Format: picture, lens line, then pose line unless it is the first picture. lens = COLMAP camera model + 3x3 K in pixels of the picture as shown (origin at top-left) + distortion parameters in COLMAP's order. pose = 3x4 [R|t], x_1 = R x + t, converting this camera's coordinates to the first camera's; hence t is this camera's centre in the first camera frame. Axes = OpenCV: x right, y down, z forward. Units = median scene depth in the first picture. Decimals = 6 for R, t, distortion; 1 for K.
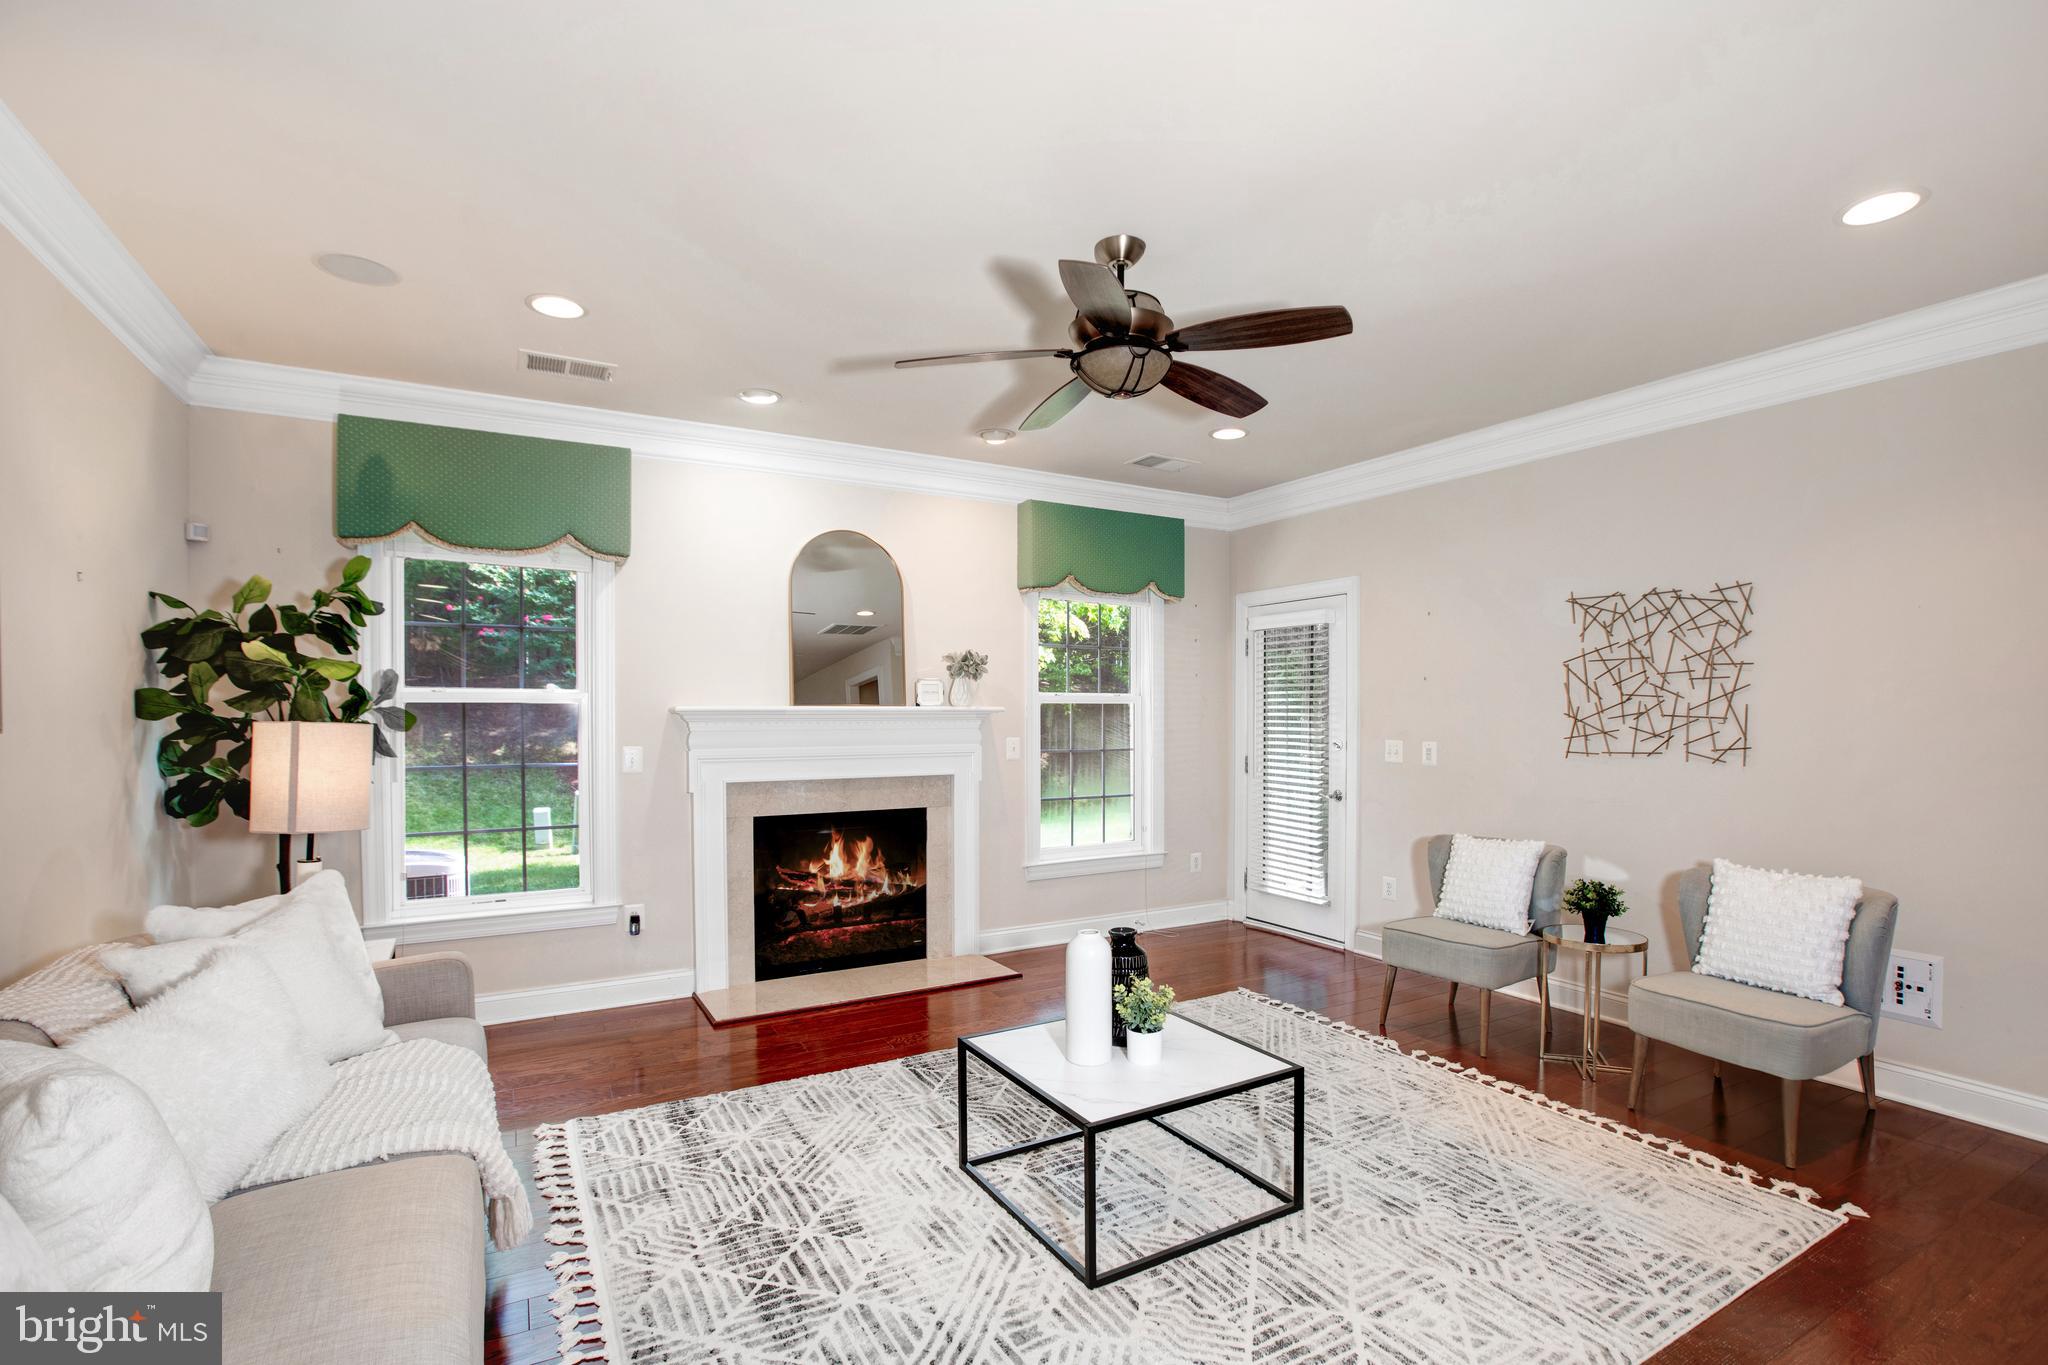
lens RADIAL K [[947.4, 0, 1039.9], [0, 947.4, 721.0], [0, 0, 1]] dist [-0.063619, 0.033211]
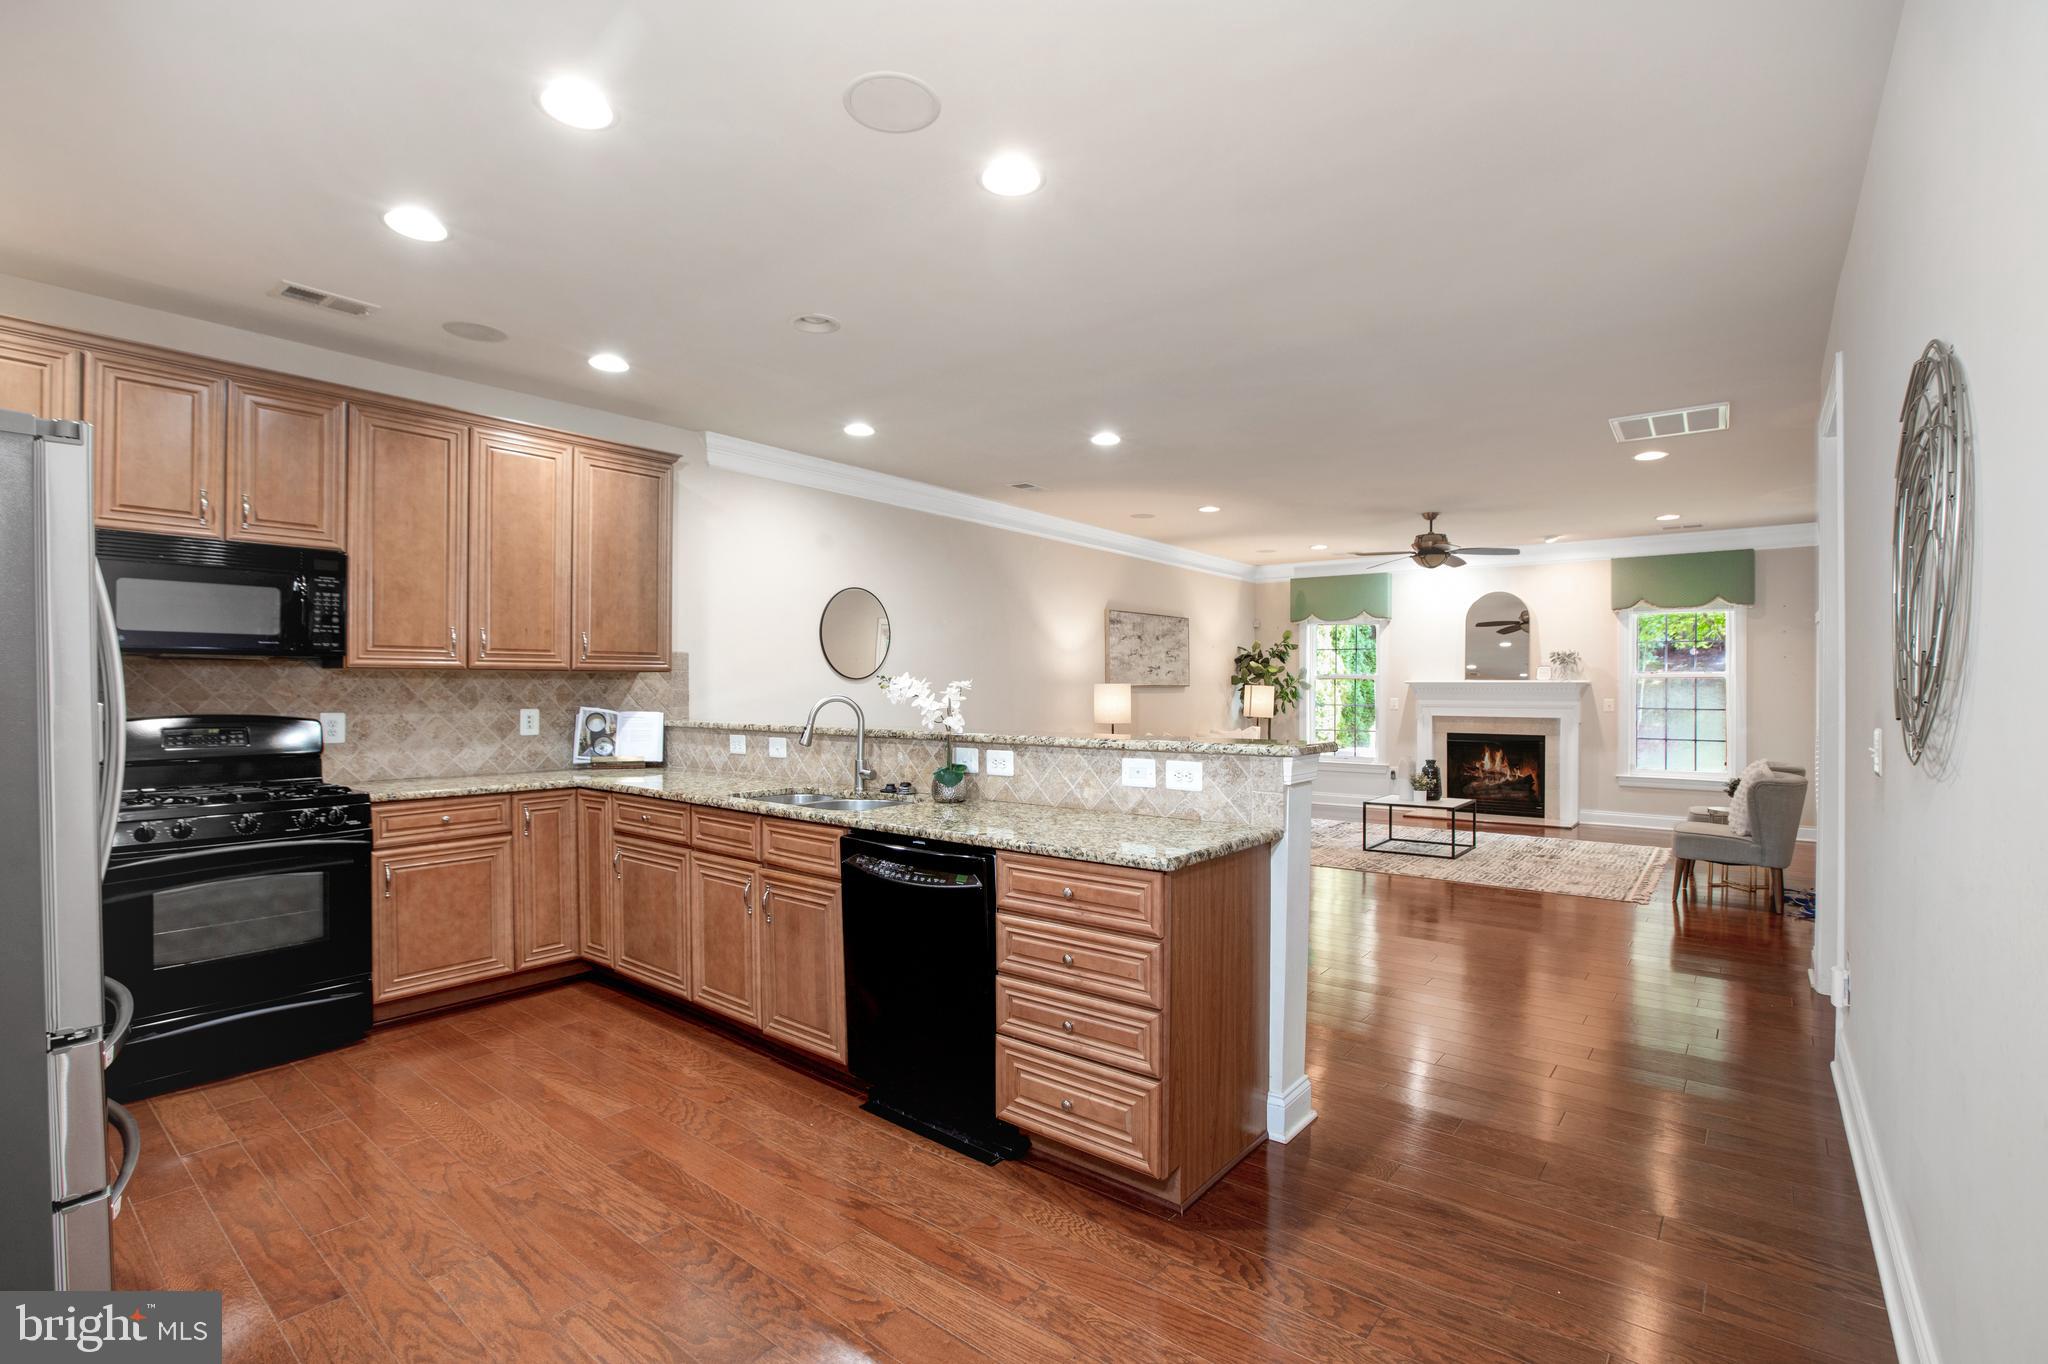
lens RADIAL K [[940.0, 0, 1024.2], [0, 940.0, 696.7], [0, 0, 1]] dist [-0.054595, 0.020221]
pose [[0.374756, 0.009915, -0.927071, 1.533555], [-0.014430, 0.999884, 0.004860, 0.028858], [0.927011, 0.011557, 0.374856, -0.809524]]
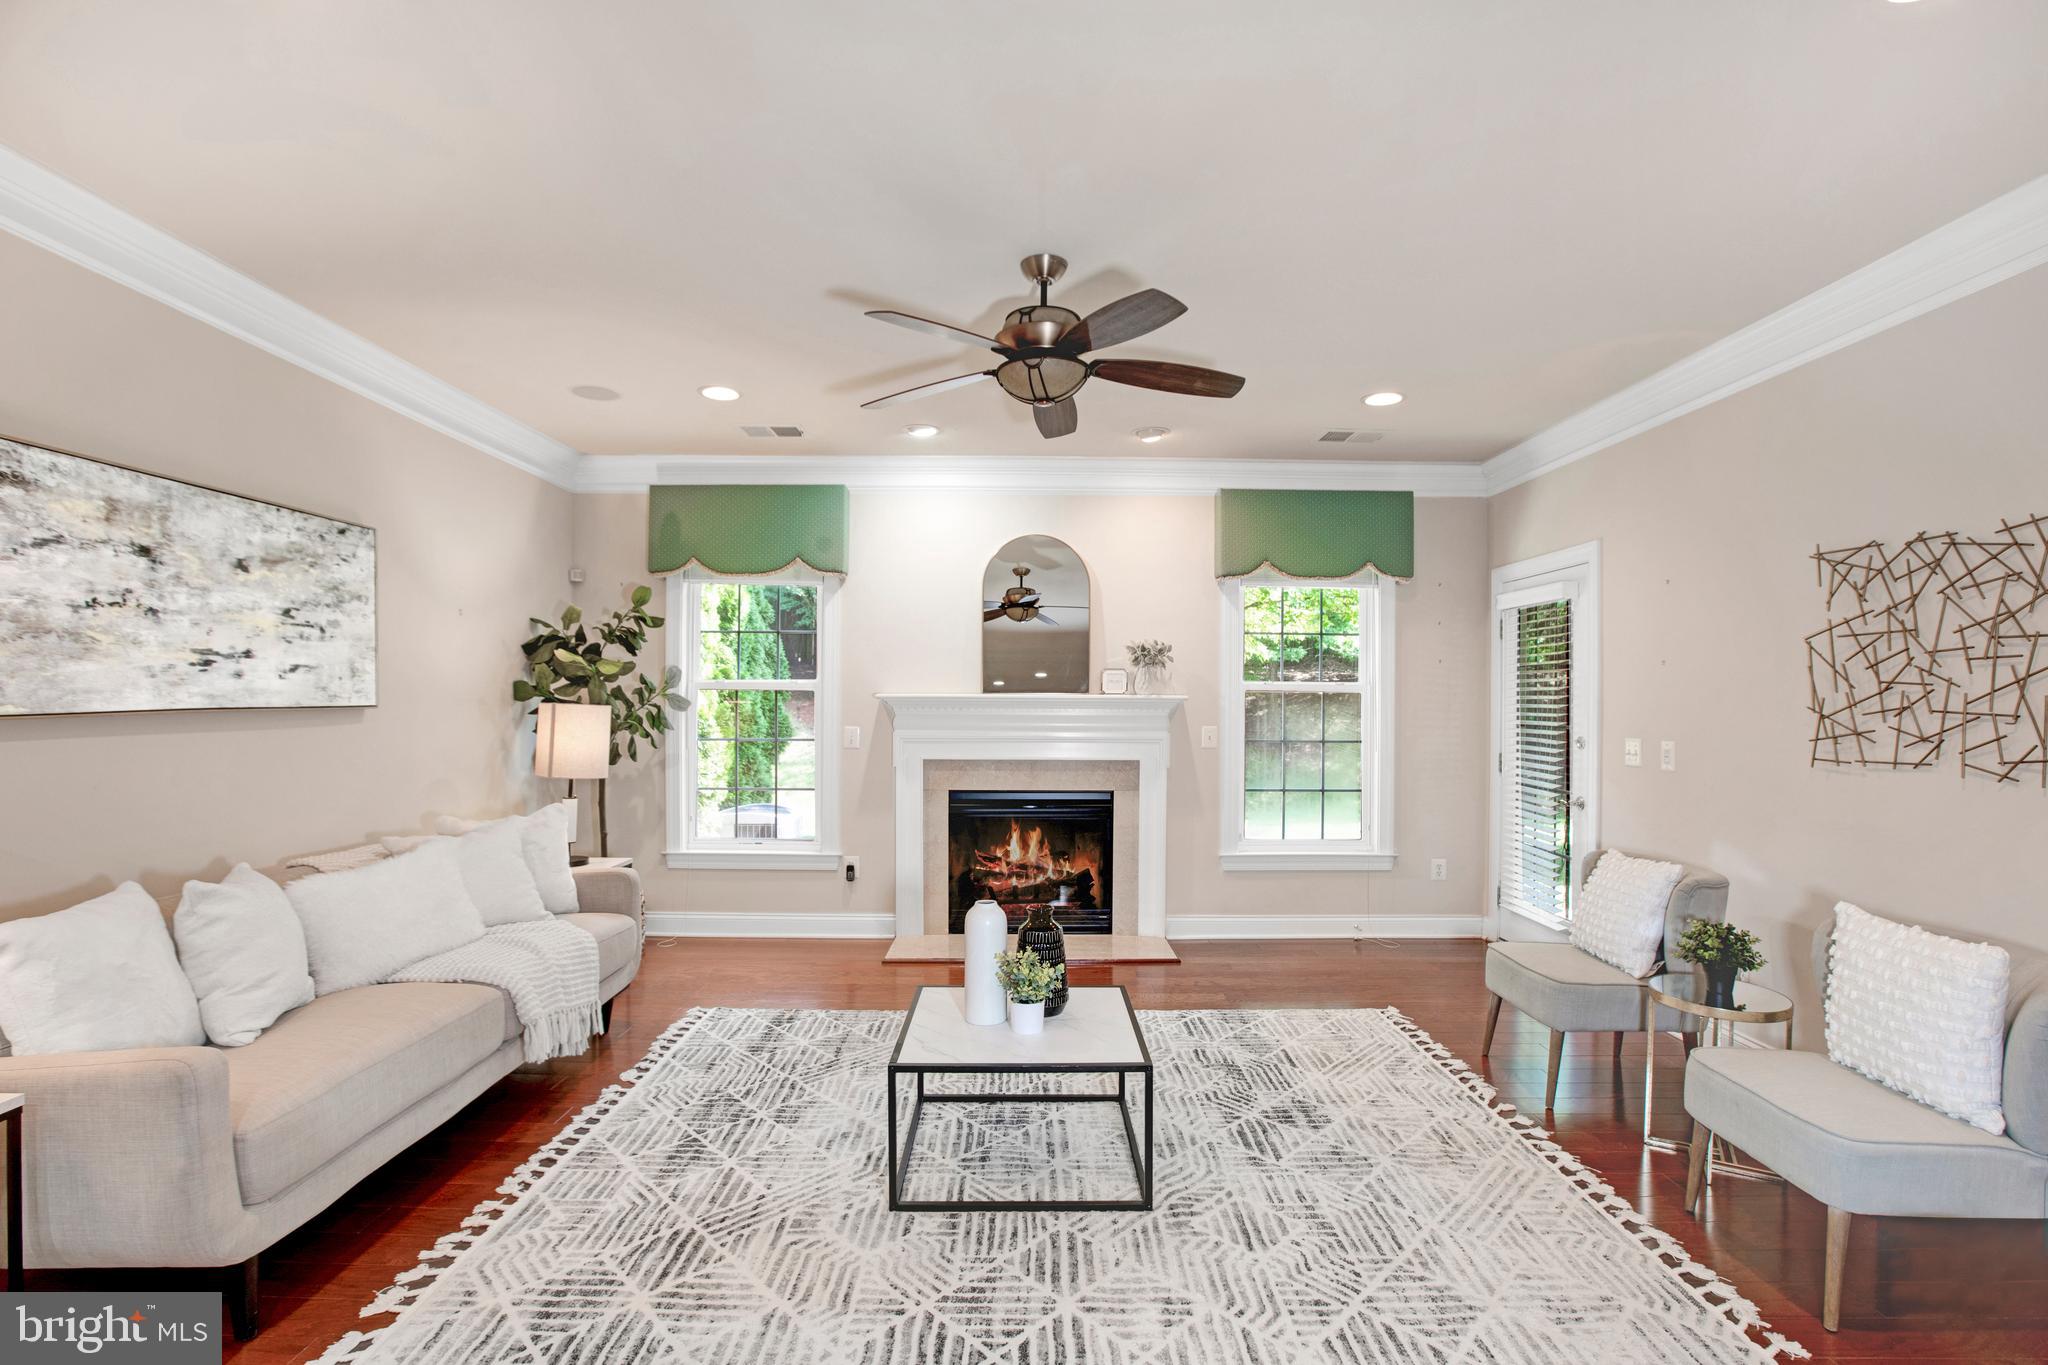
lens RADIAL K [[940.0, 0, 1024.2], [0, 940.0, 697.2], [0, 0, 1]] dist [-0.054595, 0.020221]
pose [[0.866529, 0.005056, -0.499100, 0.416426], [-0.011866, 0.999875, -0.010472, -0.001291], [0.498985, 0.014997, 0.866481, 0.053978]]
